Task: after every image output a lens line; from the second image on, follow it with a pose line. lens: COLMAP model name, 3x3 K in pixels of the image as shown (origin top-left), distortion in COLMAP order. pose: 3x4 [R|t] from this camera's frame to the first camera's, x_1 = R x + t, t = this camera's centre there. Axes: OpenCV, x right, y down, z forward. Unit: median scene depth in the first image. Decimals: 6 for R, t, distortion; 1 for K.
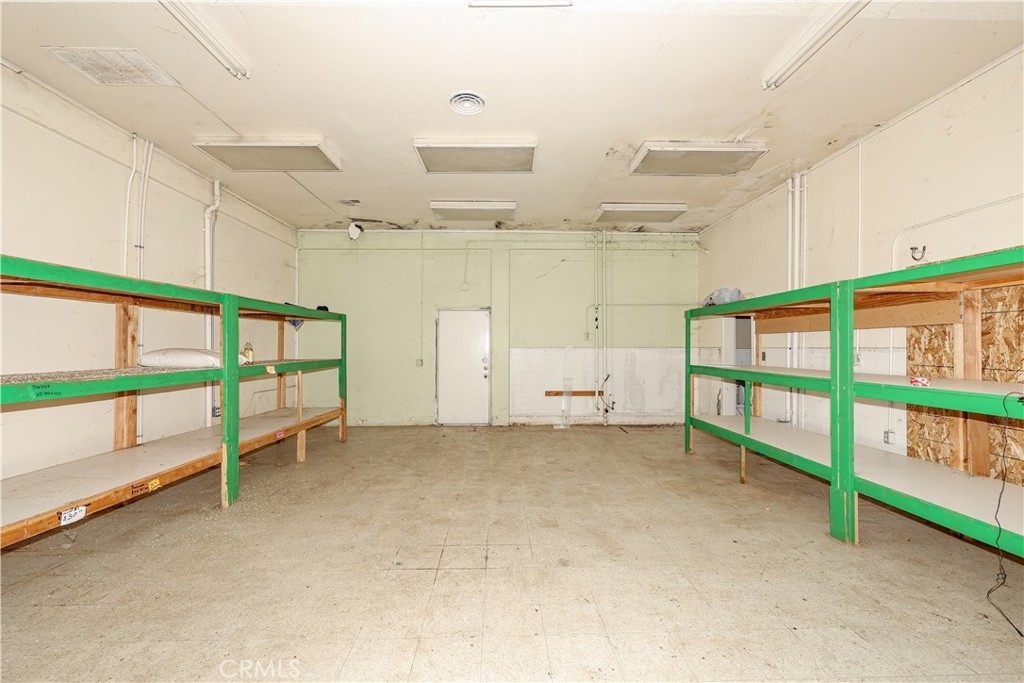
lens RADIAL K [[413.0, 0, 512.0], [0, 413.0, 341.5], [0, 0, 1]] dist [0.000757, 0.000065]
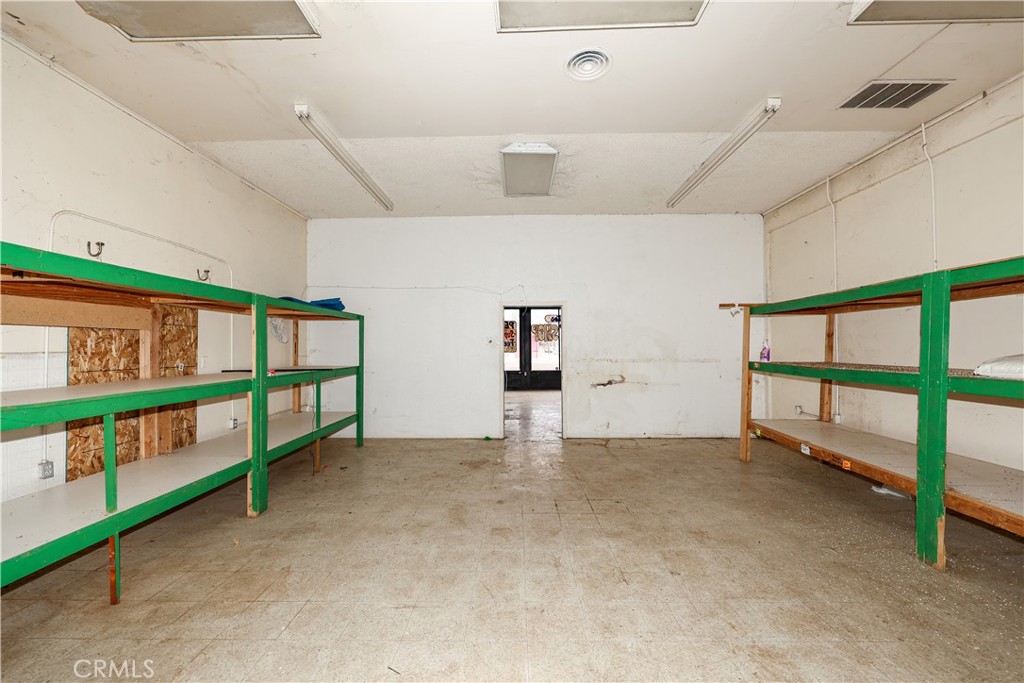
lens RADIAL K [[413.0, 0, 512.0], [0, 413.0, 341.5], [0, 0, 1]] dist [0.000757, 0.000065]
pose [[-0.999088, 0.006751, 0.042157, 0.017768], [0.005652, 0.999643, -0.026116, 0.021624], [-0.042318, -0.025854, -0.998770, 1.906588]]
